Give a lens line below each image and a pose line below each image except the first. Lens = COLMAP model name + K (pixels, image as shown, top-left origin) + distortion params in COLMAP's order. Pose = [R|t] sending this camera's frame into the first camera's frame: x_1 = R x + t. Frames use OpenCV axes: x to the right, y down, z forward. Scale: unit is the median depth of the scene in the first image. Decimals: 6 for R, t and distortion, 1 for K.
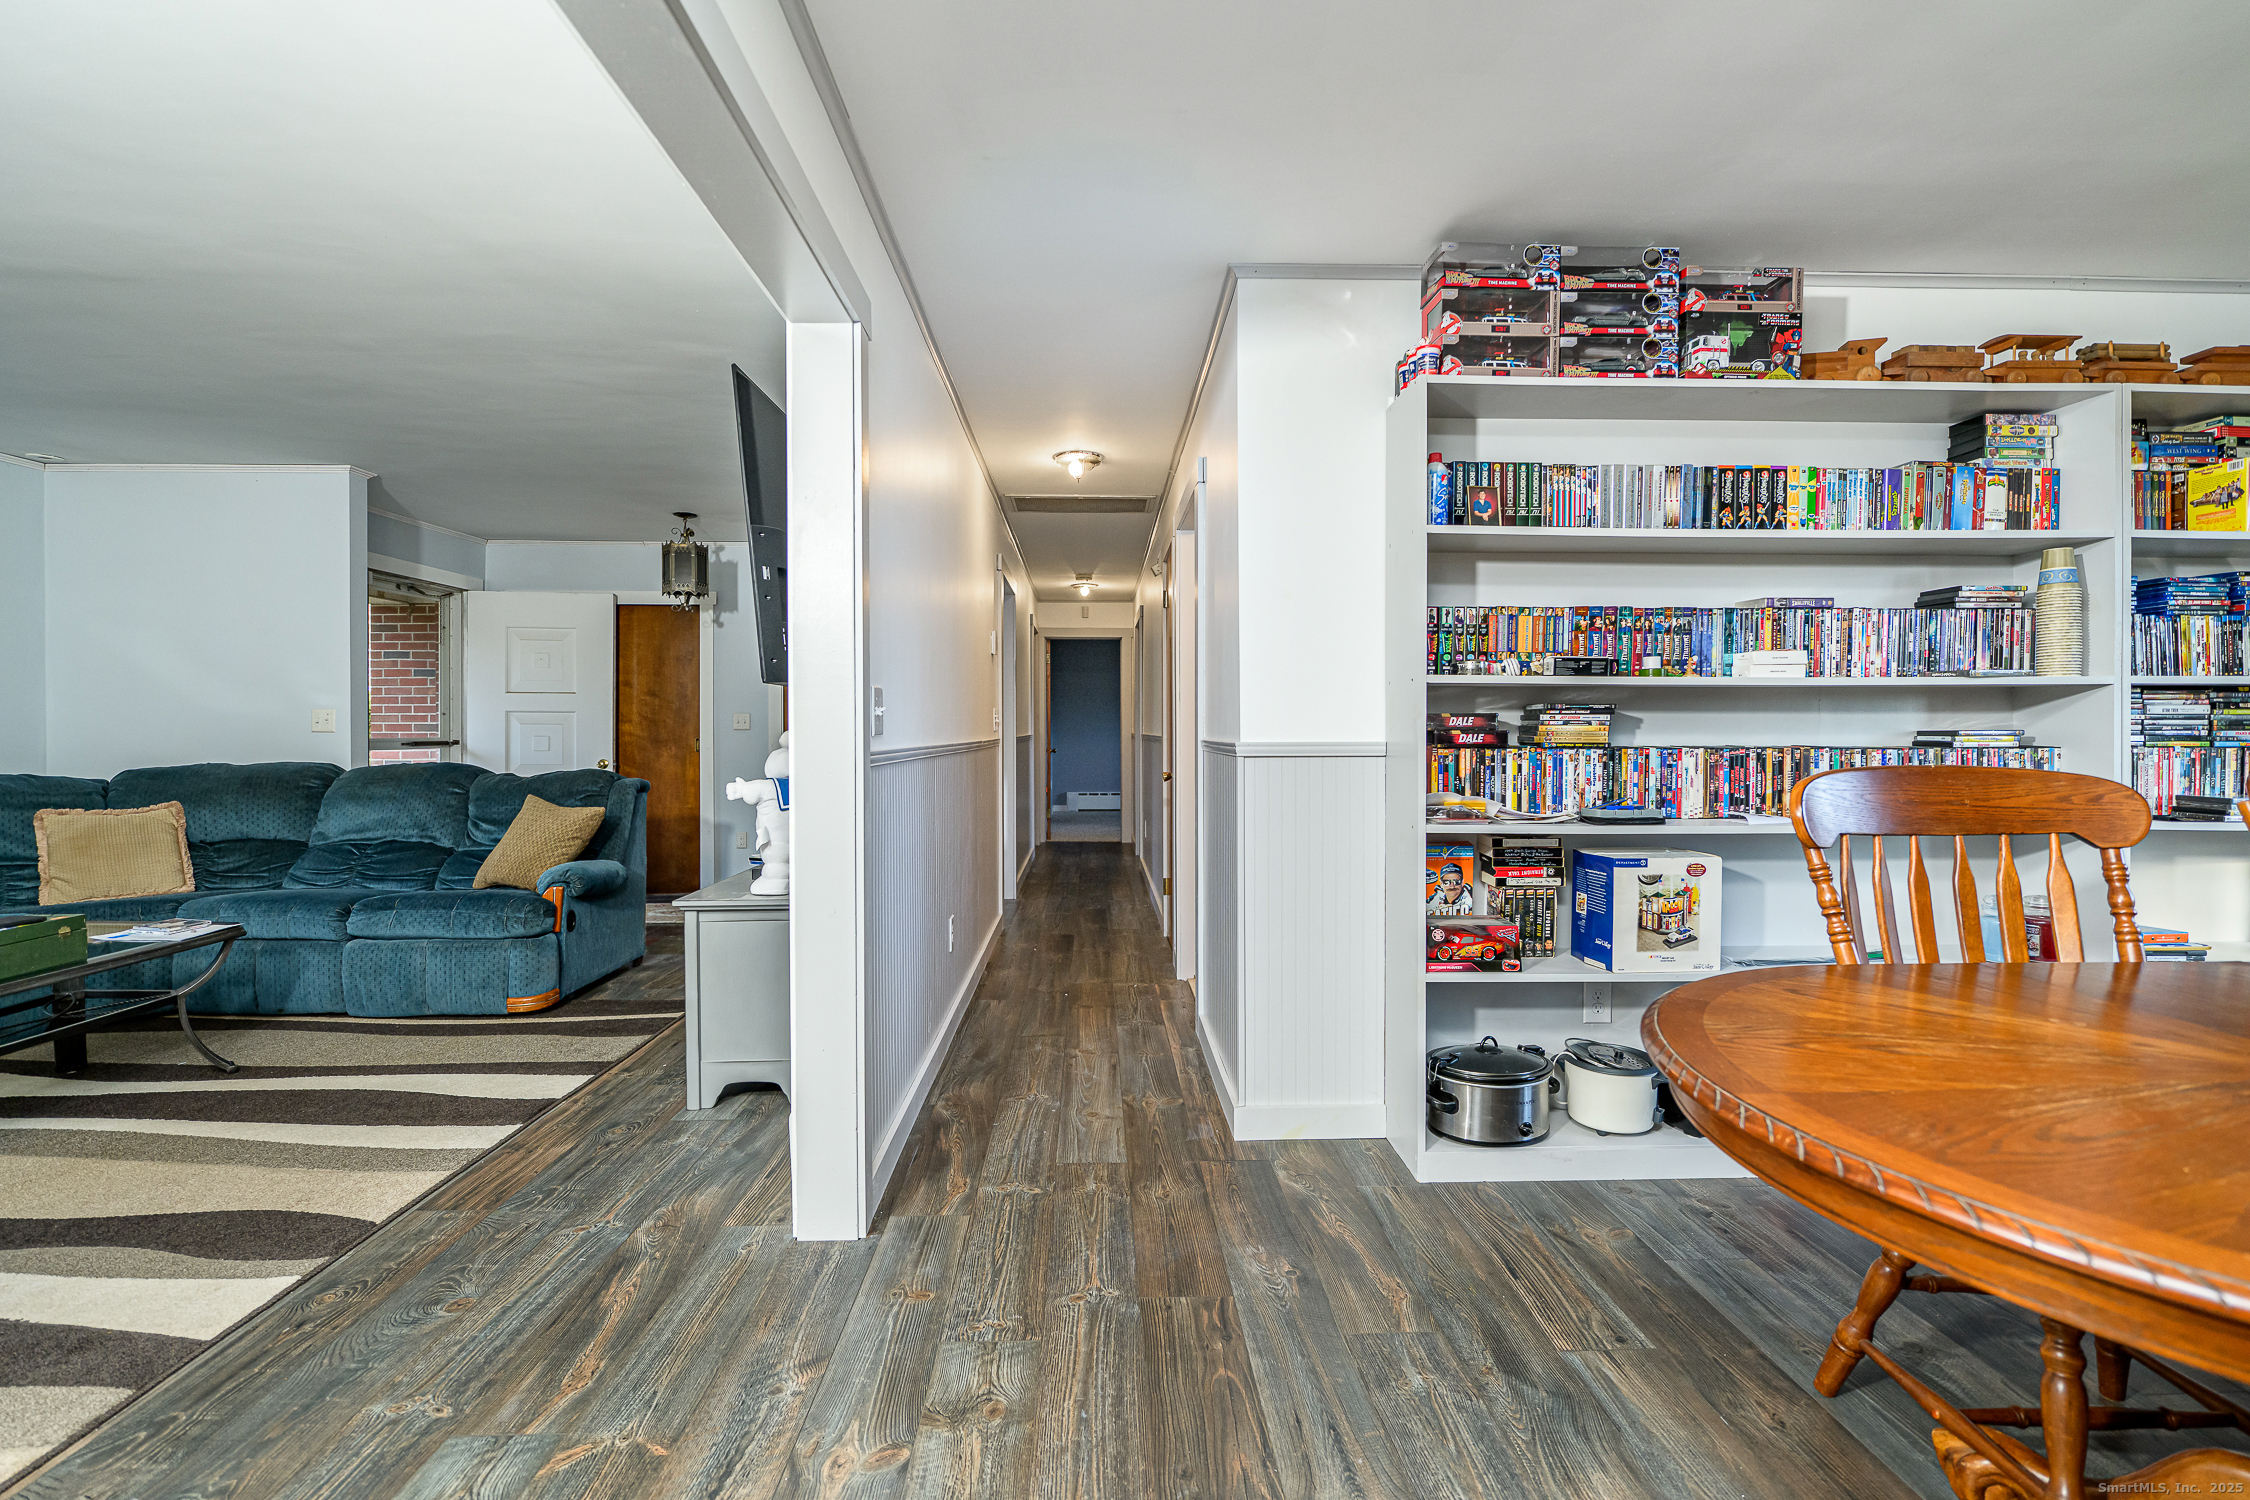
lens RADIAL K [[1000.5, 0, 1124.9], [0, 1000.5, 731.0], [0, 0, 1]] dist [-0.005095, -0.000567]
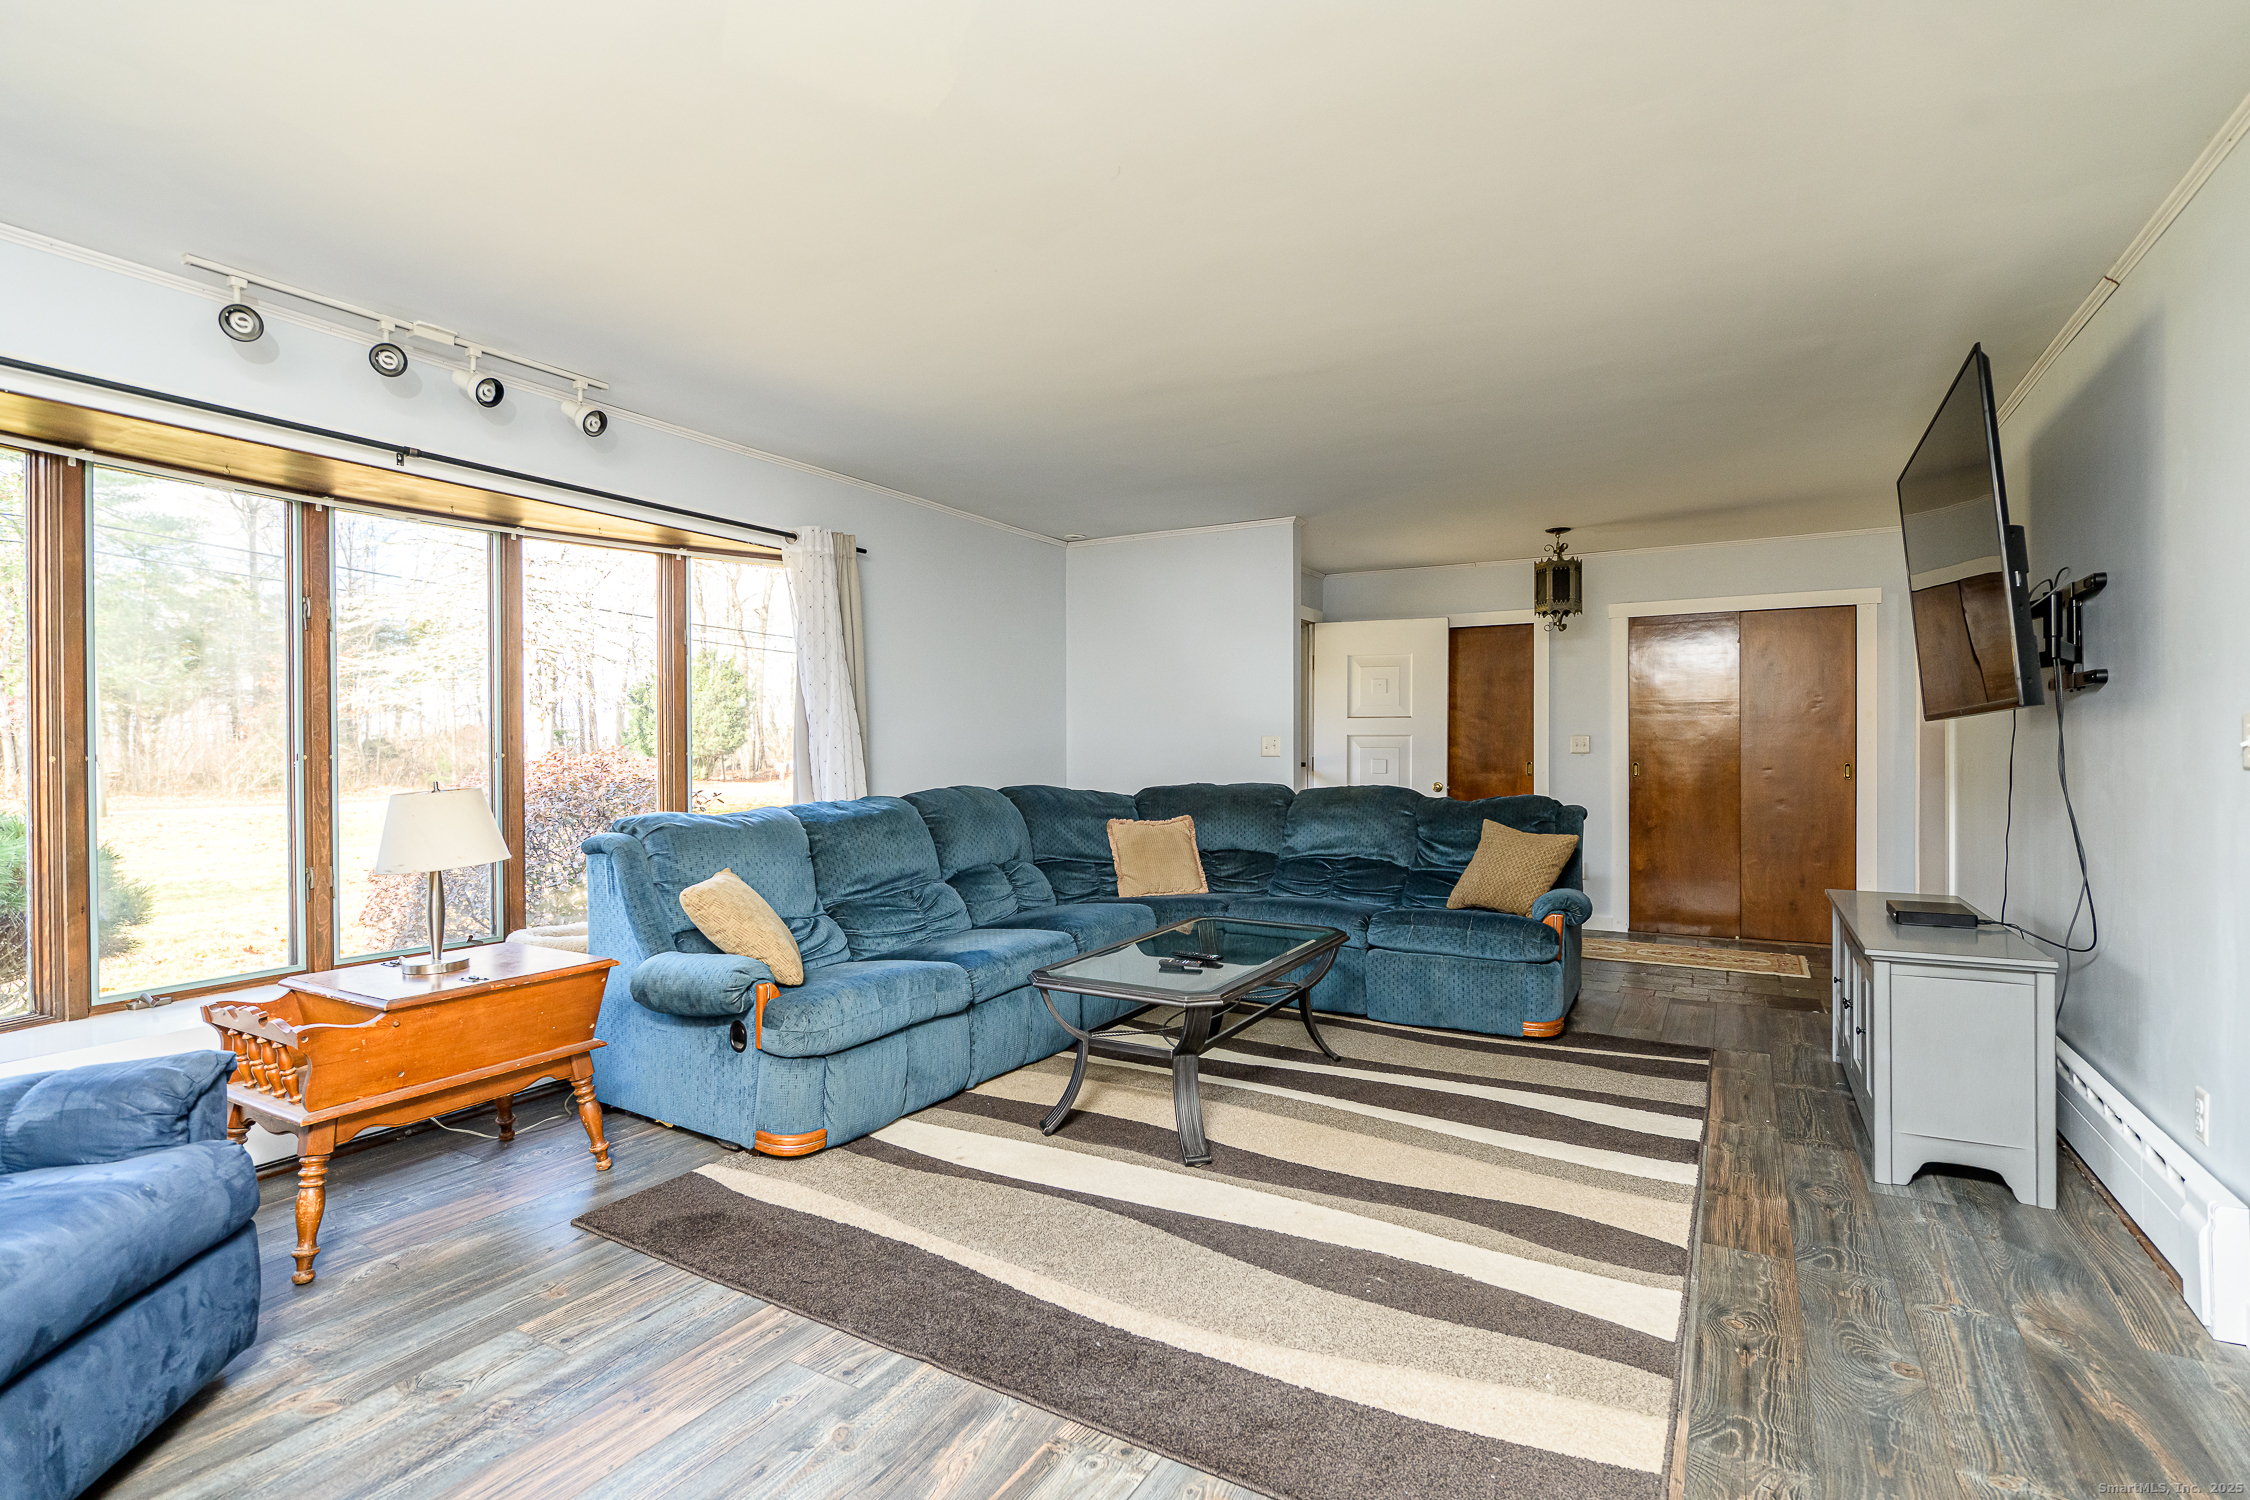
lens RADIAL K [[1061.0, 0, 1125.0], [0, 1061.0, 750.0], [0, 0, 1]] dist [-0.006972, -0.000553]
pose [[0.852645, -0.000341, -0.522490, -0.401054], [0.000292, 1.000000, -0.000176, -0.007626], [0.522490, -0.000003, 0.852645, -0.126837]]
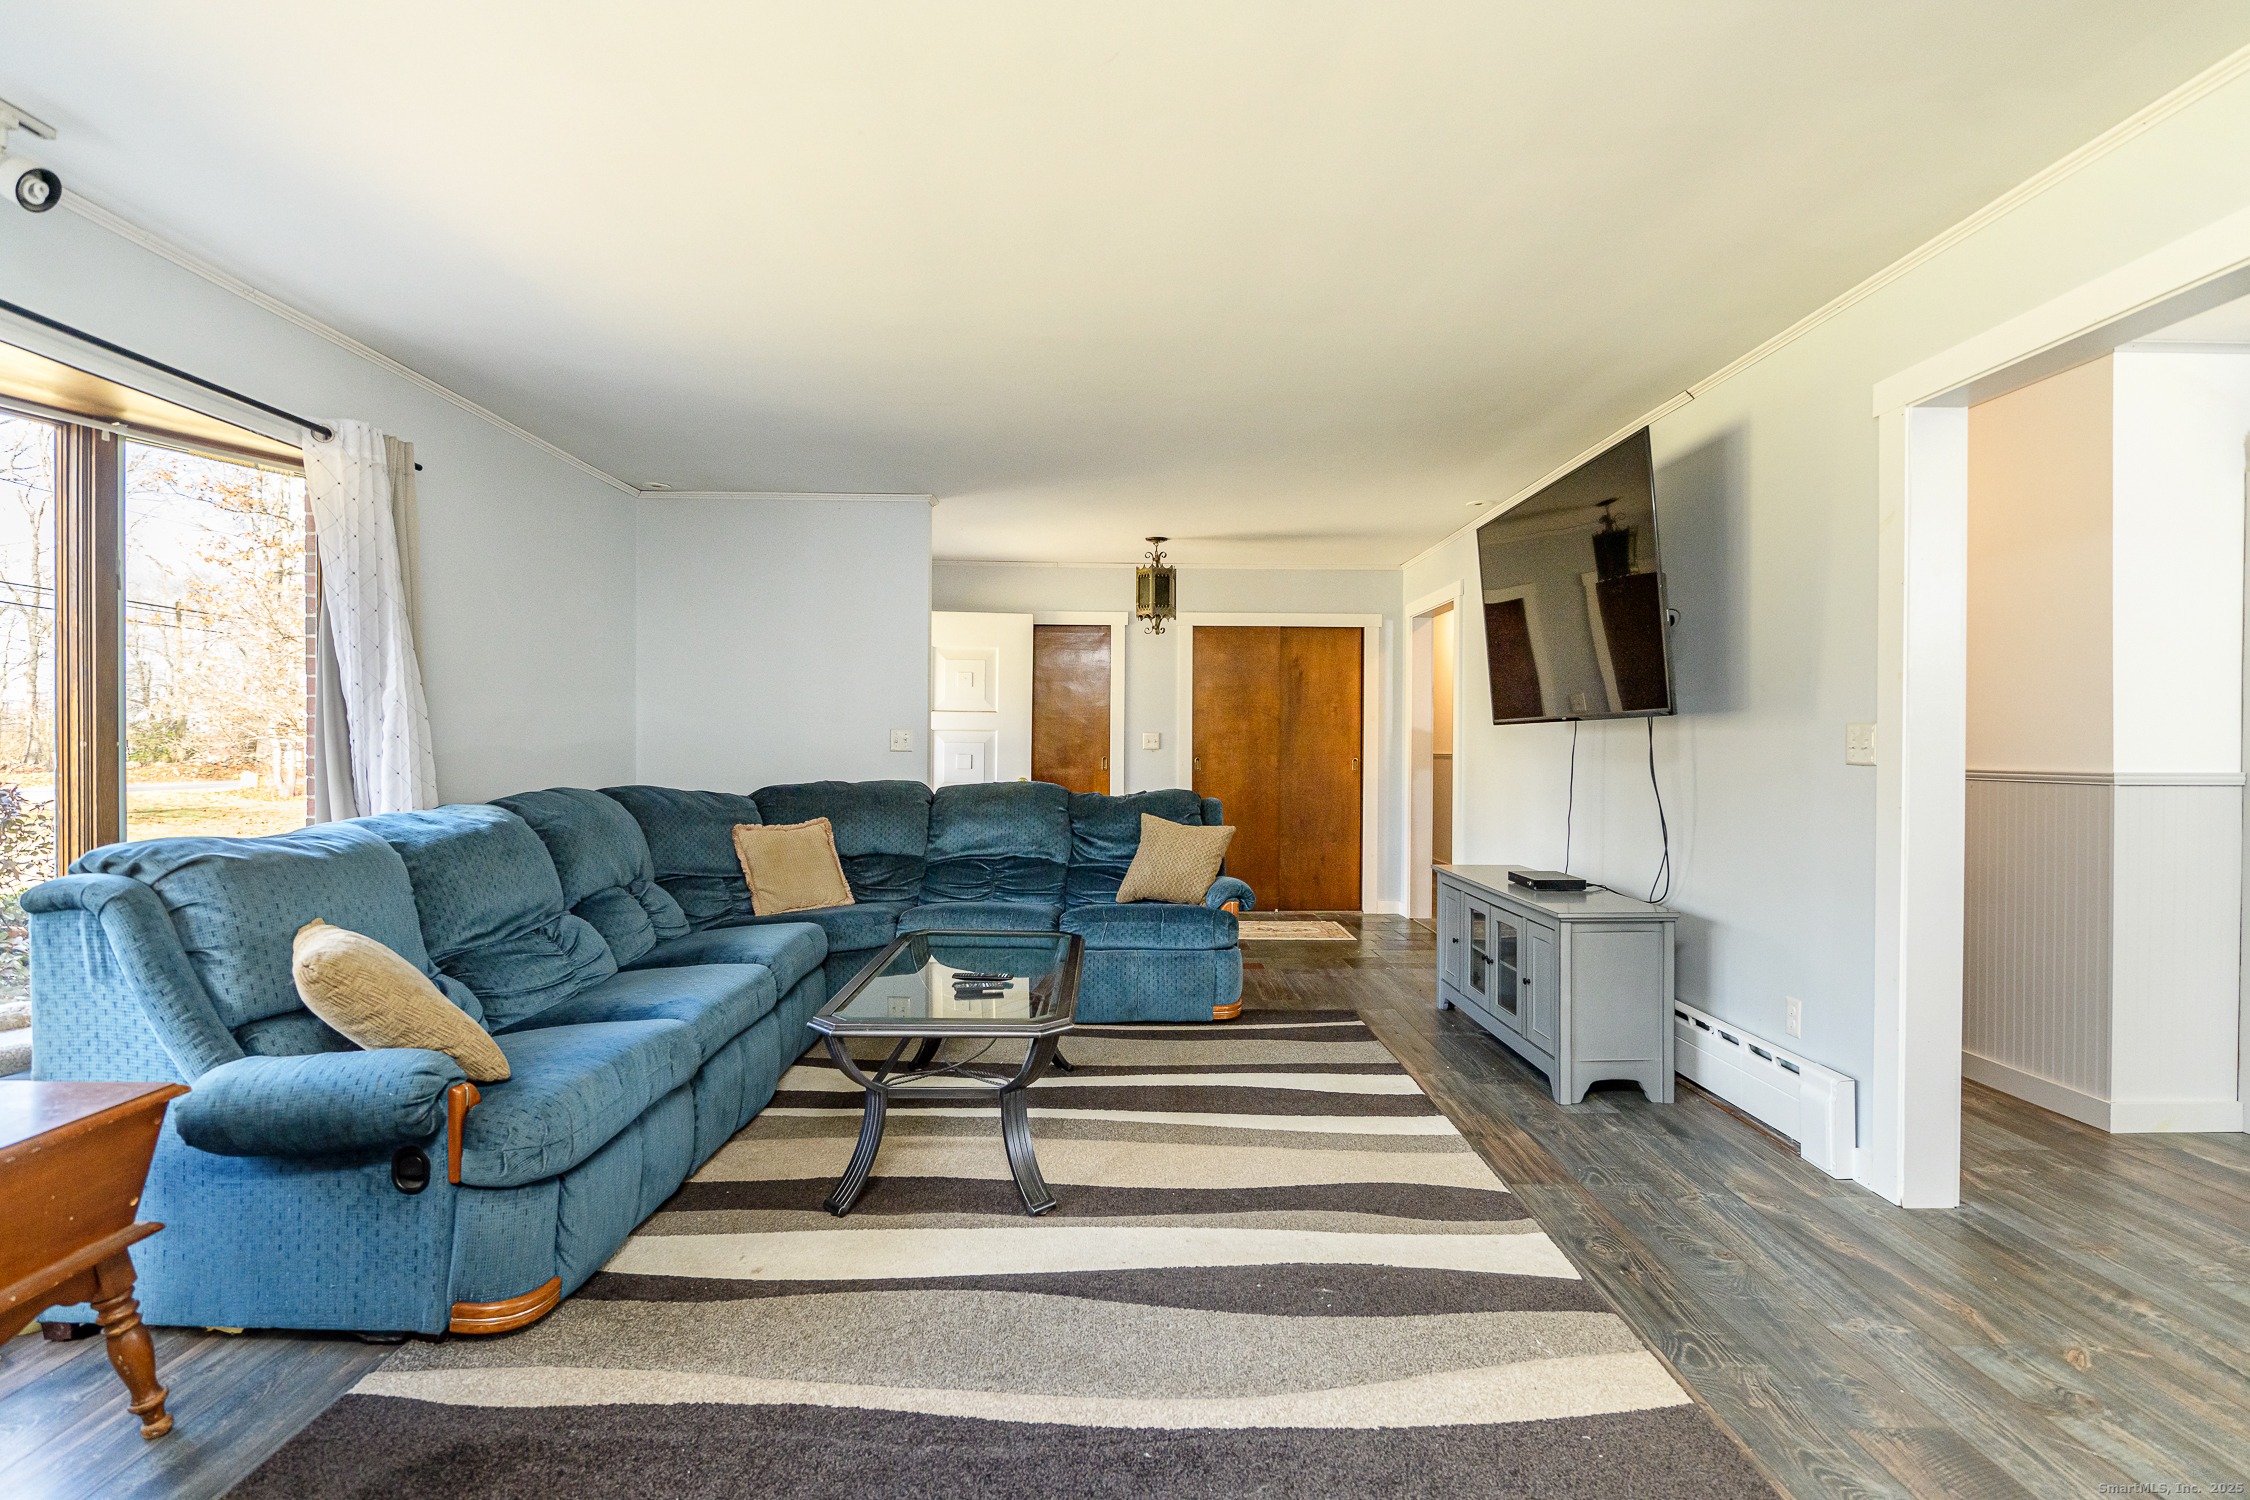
lens RADIAL K [[1061.0, 0, 1125.0], [0, 1061.0, 750.0], [0, 0, 1]] dist [-0.006972, -0.000553]
pose [[0.999940, 0.006664, -0.008722, -0.702711], [-0.006634, 0.999972, 0.003544, -0.007074], [0.008745, -0.003486, 0.999956, -0.123747]]
